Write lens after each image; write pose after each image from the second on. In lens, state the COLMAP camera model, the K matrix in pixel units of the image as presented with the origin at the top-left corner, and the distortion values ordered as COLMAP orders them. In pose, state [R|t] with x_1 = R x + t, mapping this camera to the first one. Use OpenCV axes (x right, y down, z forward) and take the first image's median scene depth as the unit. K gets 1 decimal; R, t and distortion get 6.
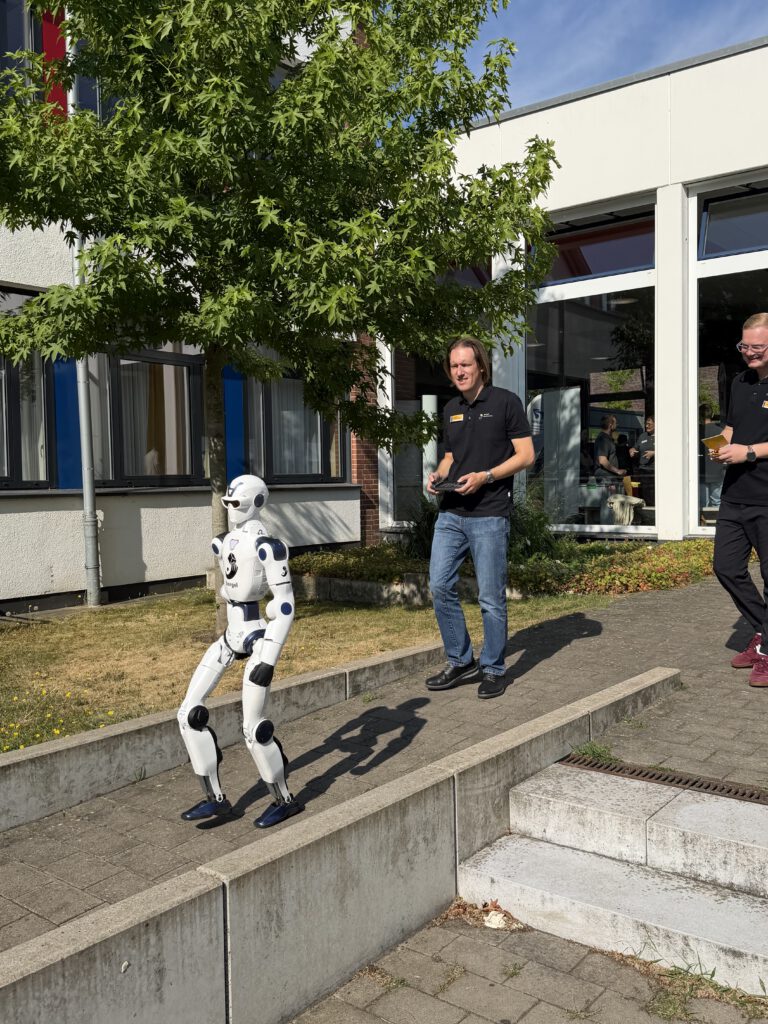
lens RADIAL K [[945.3, 0, 384.0], [0, 945.3, 512.0], [0, 0, 1]] dist [0.083436, -0.132627]
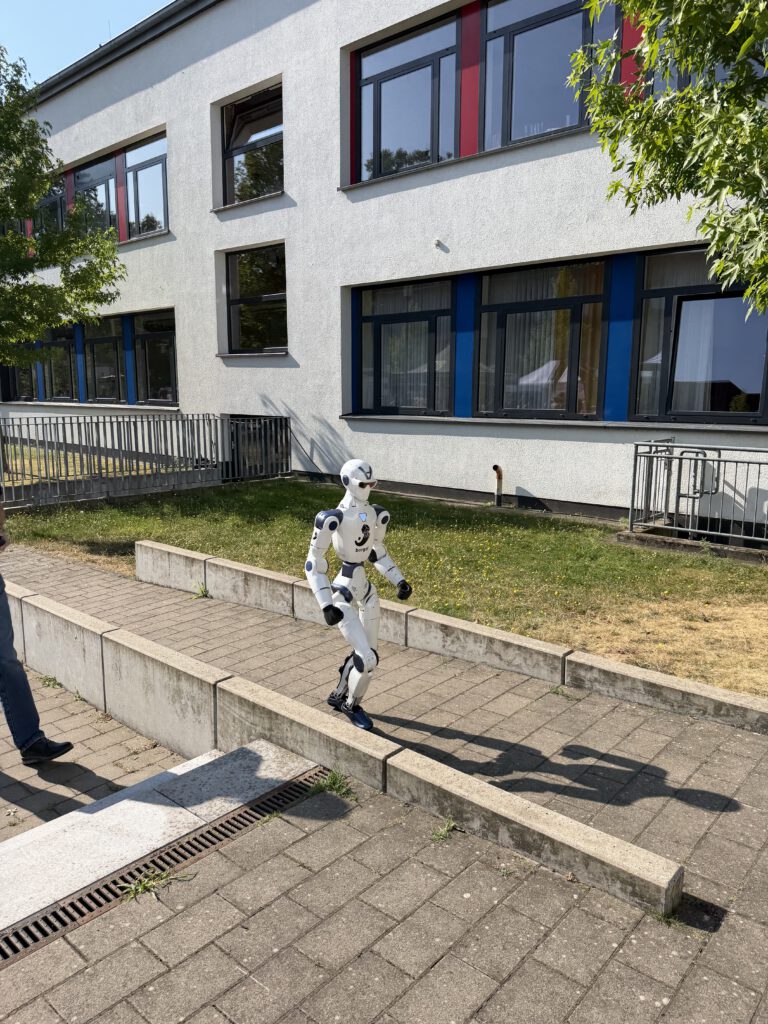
lens RADIAL K [[735.5, 0, 384.0], [0, 735.5, 512.0], [0, 0, 1]] dist [0.051459, -0.077797]
pose [[-0.069686, 0.187168, -0.979853, 0.935009], [-0.035637, 0.981147, 0.189949, -0.160199], [0.996932, 0.048156, -0.061702, 1.147754]]
